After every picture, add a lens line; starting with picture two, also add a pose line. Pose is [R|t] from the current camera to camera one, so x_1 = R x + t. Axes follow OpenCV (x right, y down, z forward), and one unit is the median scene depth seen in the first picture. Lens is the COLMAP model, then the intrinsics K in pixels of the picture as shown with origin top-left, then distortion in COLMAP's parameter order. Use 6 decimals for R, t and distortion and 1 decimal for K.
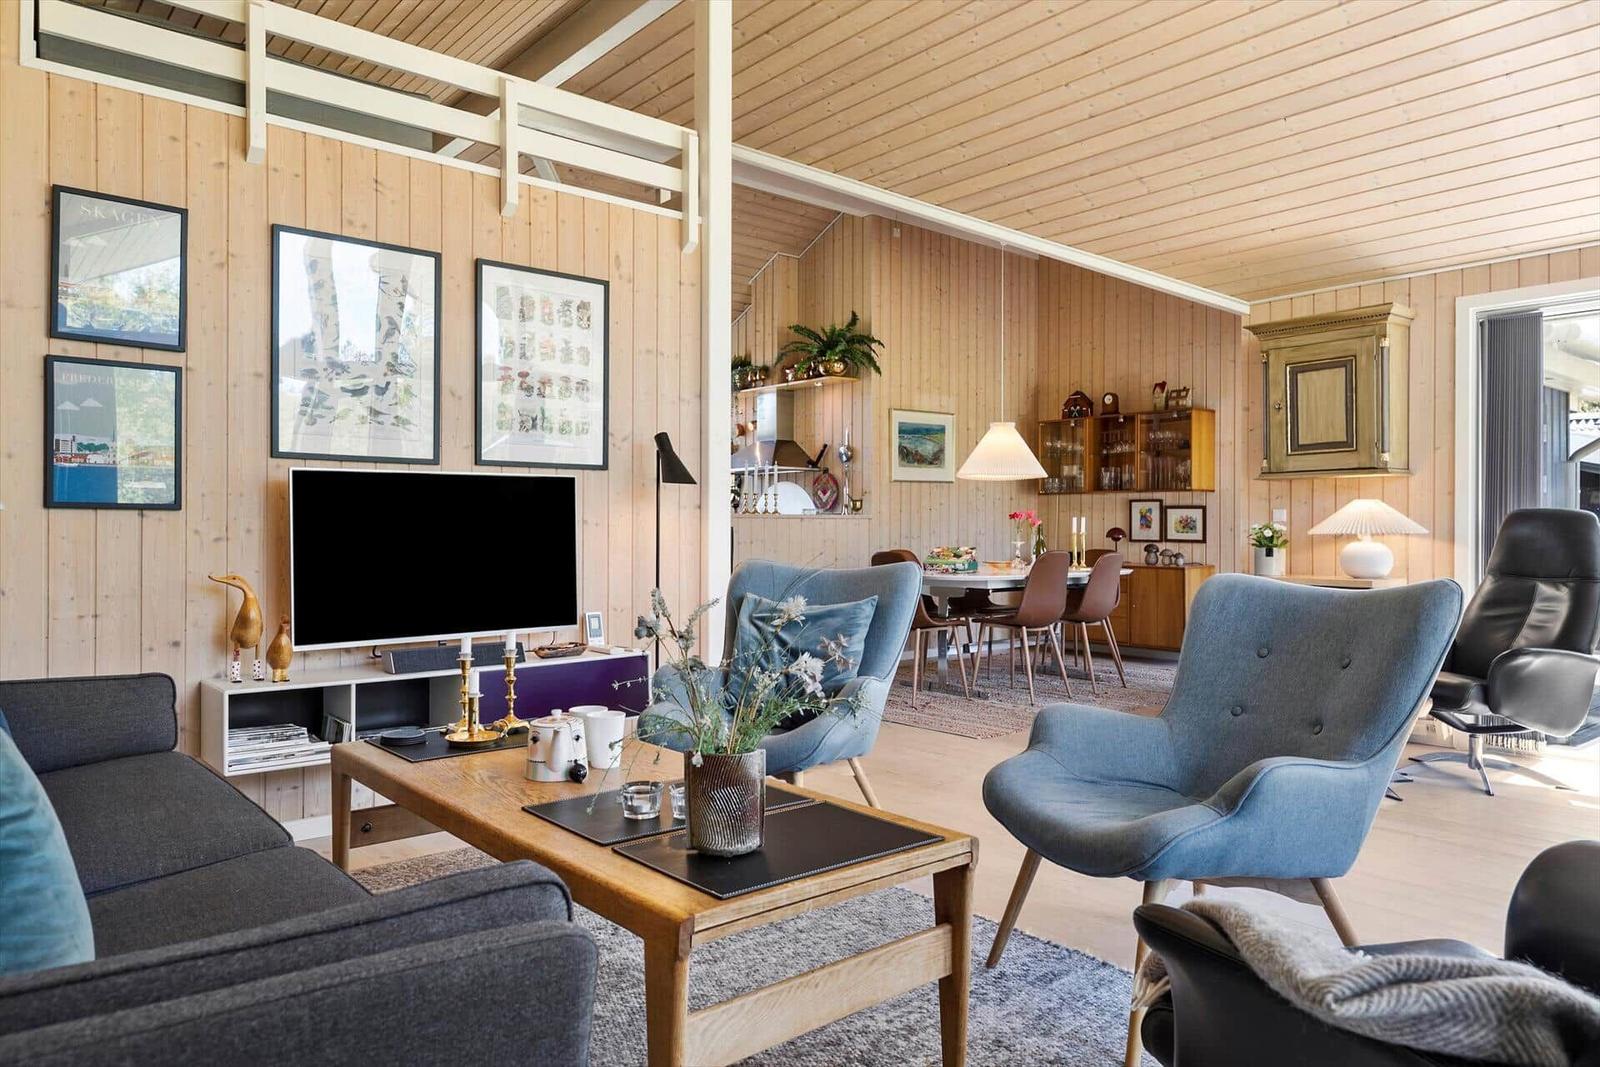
lens RADIAL K [[1086.2, 0, 800.0], [0, 1086.2, 533.5], [0, 0, 1]] dist [0.000355, -0.000058]
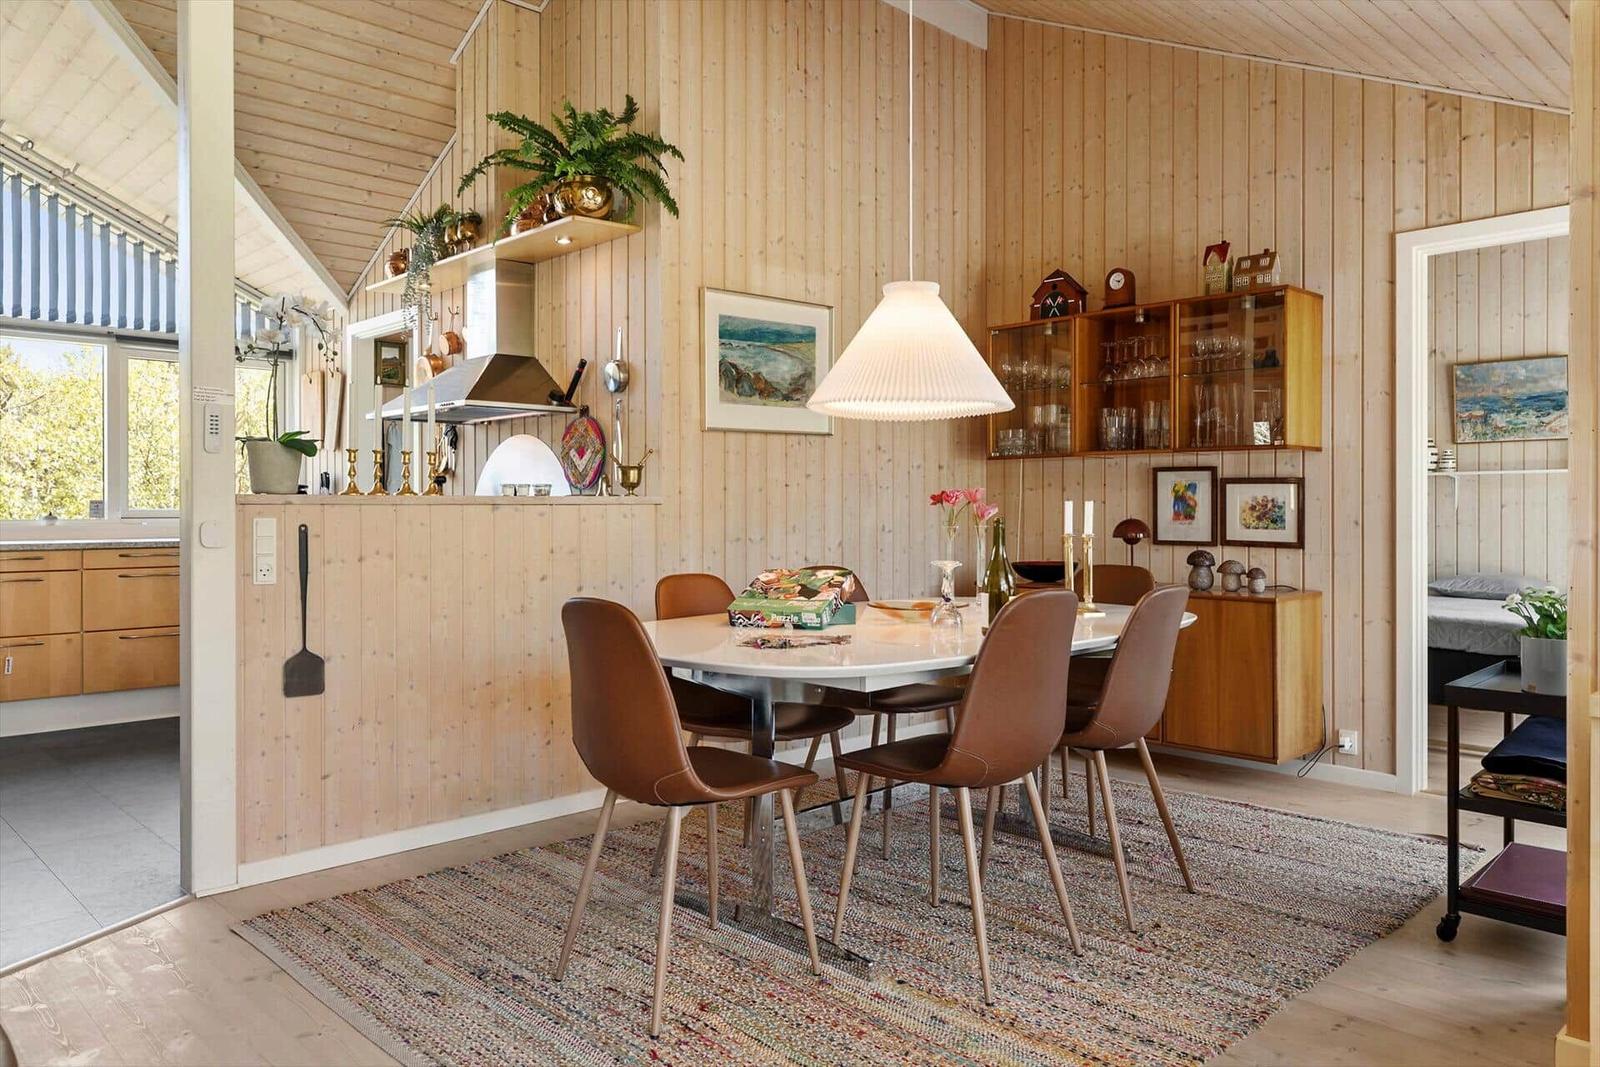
lens RADIAL K [[1160.9, 0, 807.9], [0, 1160.9, 518.6], [0, 0, 1]] dist [0.000670, 0.002578]
pose [[0.997613, -0.003489, 0.068962, 0.092382], [0.003250, 0.999988, 0.003569, -0.008249], [-0.068974, -0.003336, 0.997613, 0.441984]]
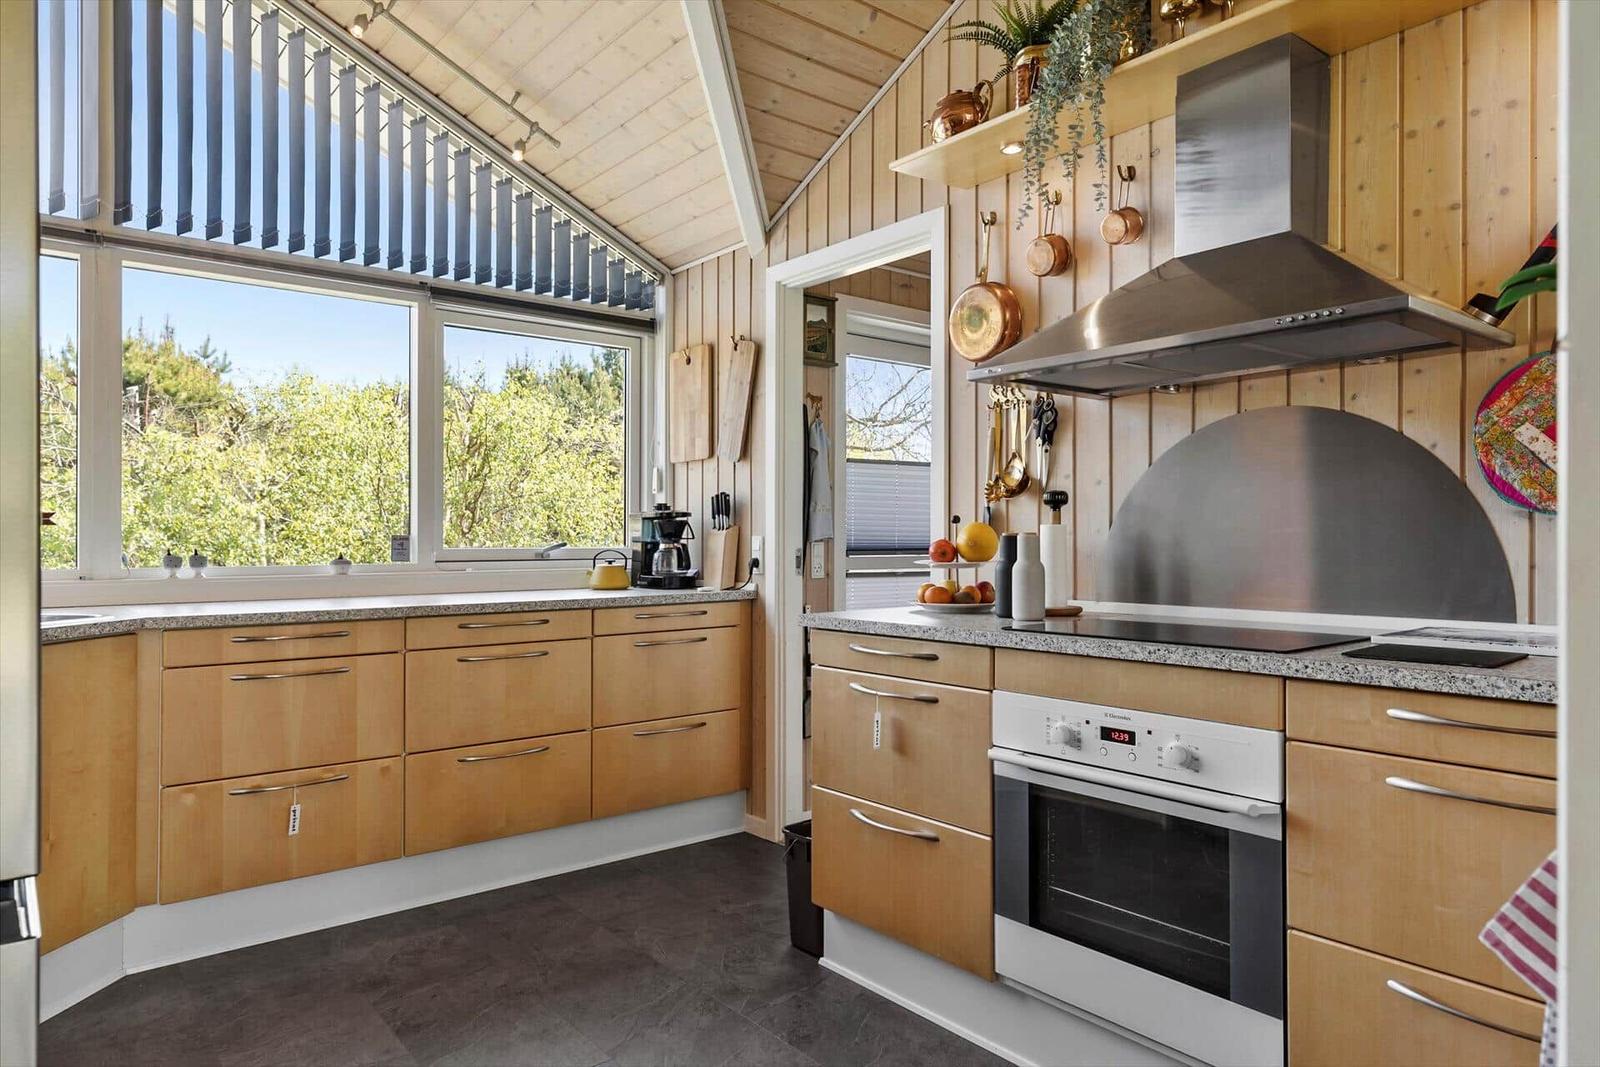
lens RADIAL K [[1015.4, 0, 800.0], [0, 1015.4, 533.5], [0, 0, 1]] dist [-0.001480, -0.000910]
pose [[0.999858, -0.003722, -0.016448, -0.127634], [0.003594, 0.999963, -0.007807, -0.015185], [0.016476, 0.007747, 0.999834, 0.775524]]
